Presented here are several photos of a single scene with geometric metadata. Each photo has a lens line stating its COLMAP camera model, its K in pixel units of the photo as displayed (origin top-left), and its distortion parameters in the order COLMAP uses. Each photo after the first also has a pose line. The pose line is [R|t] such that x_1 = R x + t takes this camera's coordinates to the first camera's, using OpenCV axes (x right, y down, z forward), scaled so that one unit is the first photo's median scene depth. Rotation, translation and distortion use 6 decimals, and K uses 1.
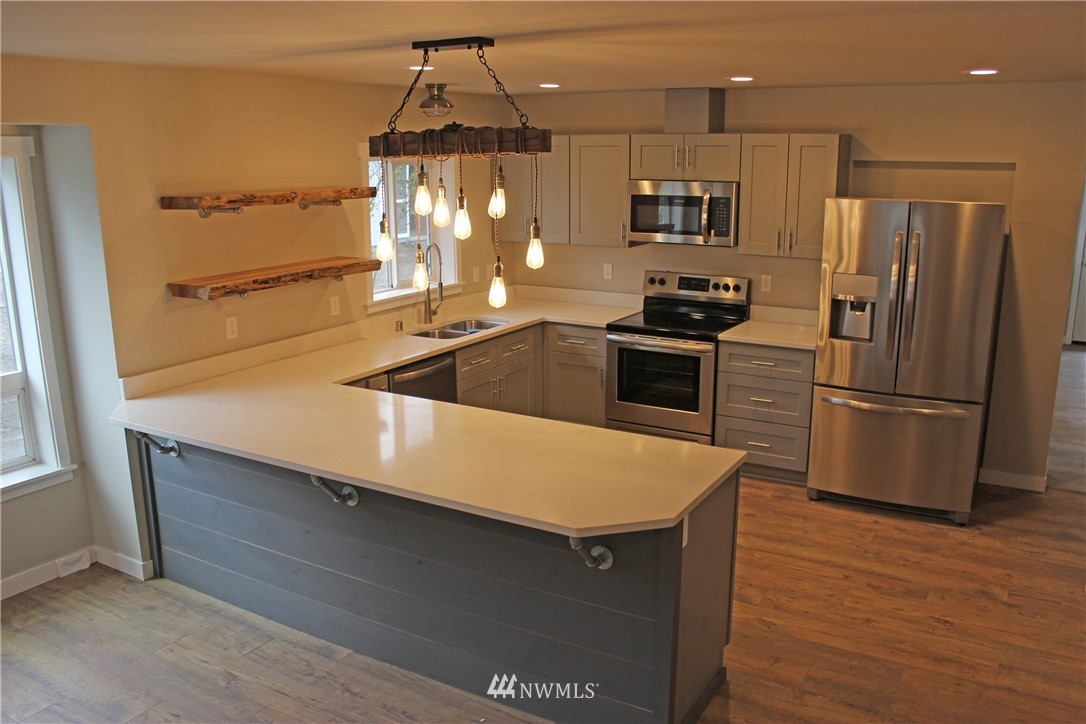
lens RADIAL K [[888.5, 0, 543.0], [0, 888.5, 362.0], [0, 0, 1]] dist [-0.151237, 0.133031]
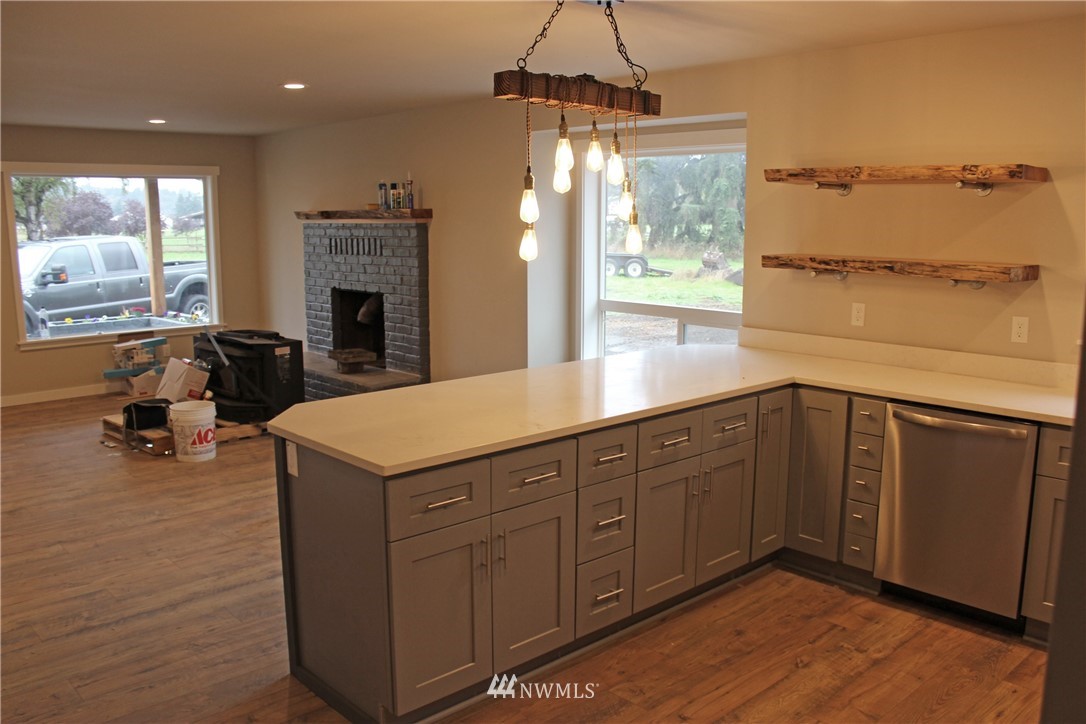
lens RADIAL K [[911.3, 0, 575.2], [0, 911.3, 360.7], [0, 0, 1]] dist [-0.063617, 0.009436]
pose [[-0.256281, 0.154169, -0.954228, 0.638831], [-0.229921, 0.949141, 0.215098, -0.126969], [0.938859, 0.274523, -0.207800, 0.892630]]
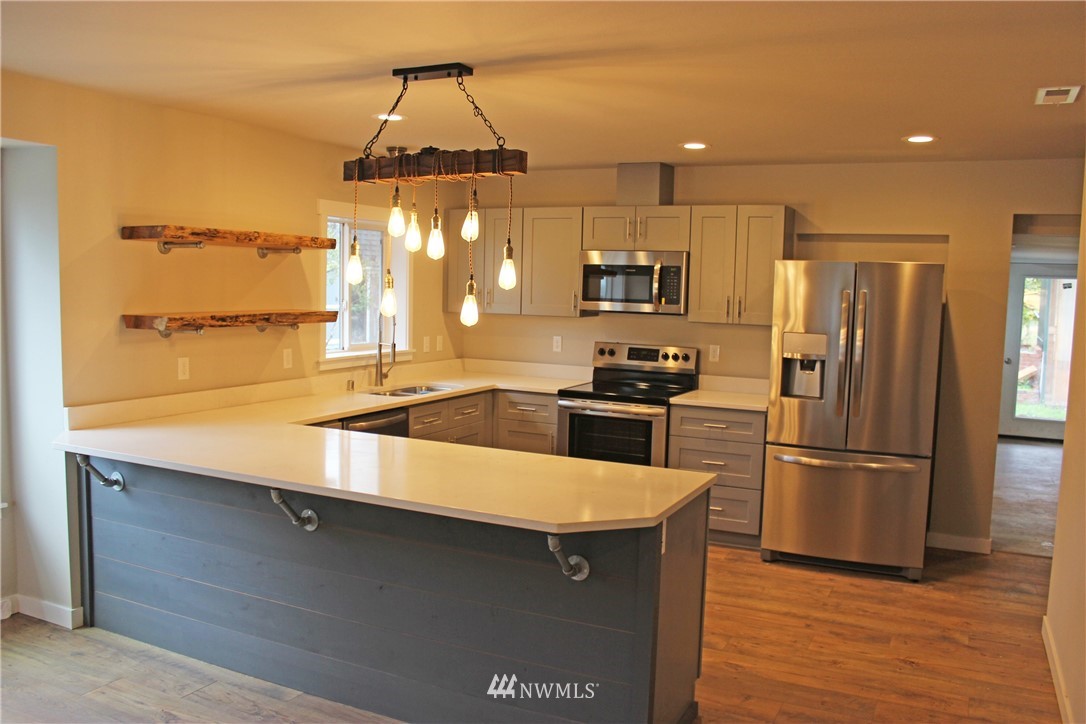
lens RADIAL K [[888.5, 0, 543.0], [0, 888.5, 362.0], [0, 0, 1]] dist [-0.151237, 0.133031]
pose [[0.996502, 0.021465, 0.080770, -0.033380], [-0.009913, 0.989989, -0.140794, 0.082574], [-0.082984, 0.139501, 0.986739, 0.007671]]
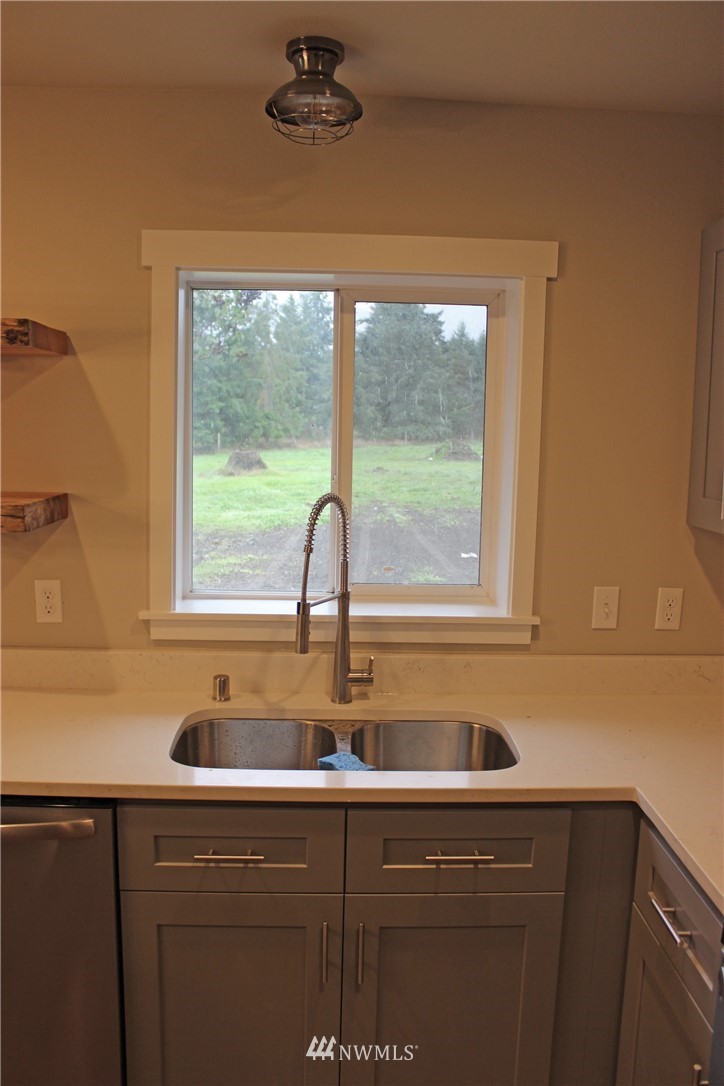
lens RADIAL K [[888.5, 0, 362.0], [0, 888.5, 543.0], [0, 0, 1]] dist [-0.151237, 0.133031]
pose [[0.541246, 0.130862, -0.830619, 0.229877], [-0.216370, 0.976227, 0.012812, -0.145599], [0.812550, 0.172787, 0.556693, 0.964526]]
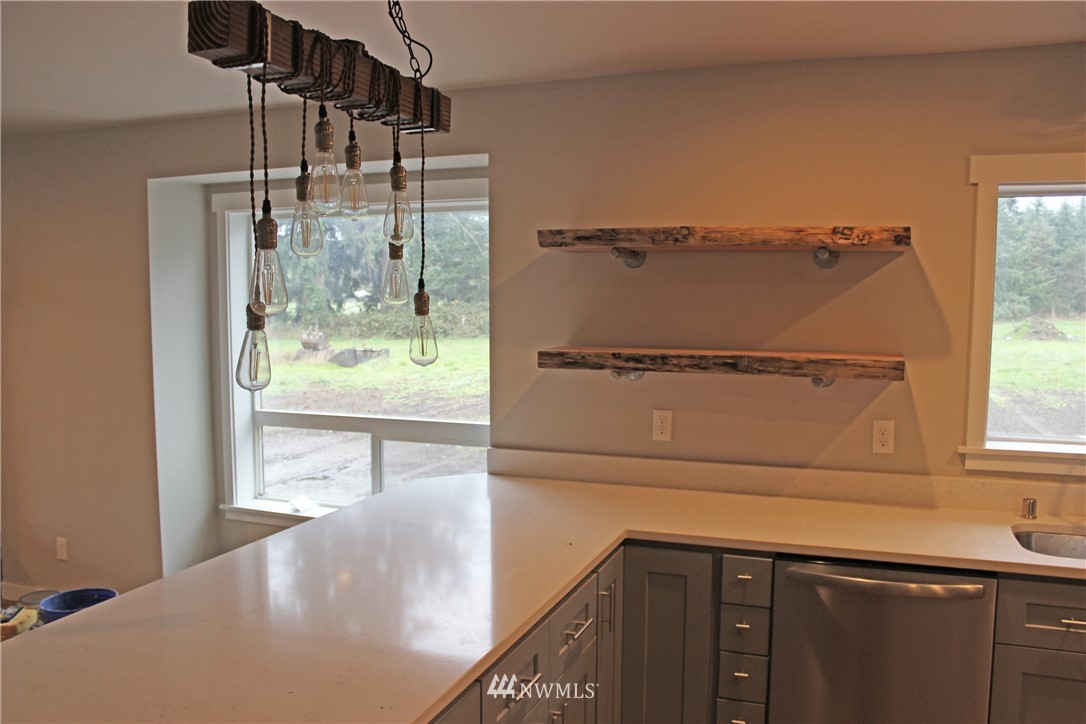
lens RADIAL K [[896.6, 0, 543.0], [0, 896.6, 362.0], [0, 0, 1]] dist [-0.154775, 0.118511]
pose [[0.172708, 0.078103, -0.981872, 0.317337], [-0.231157, 0.972225, 0.036676, -0.089744], [0.957464, 0.220632, 0.185965, 0.732575]]
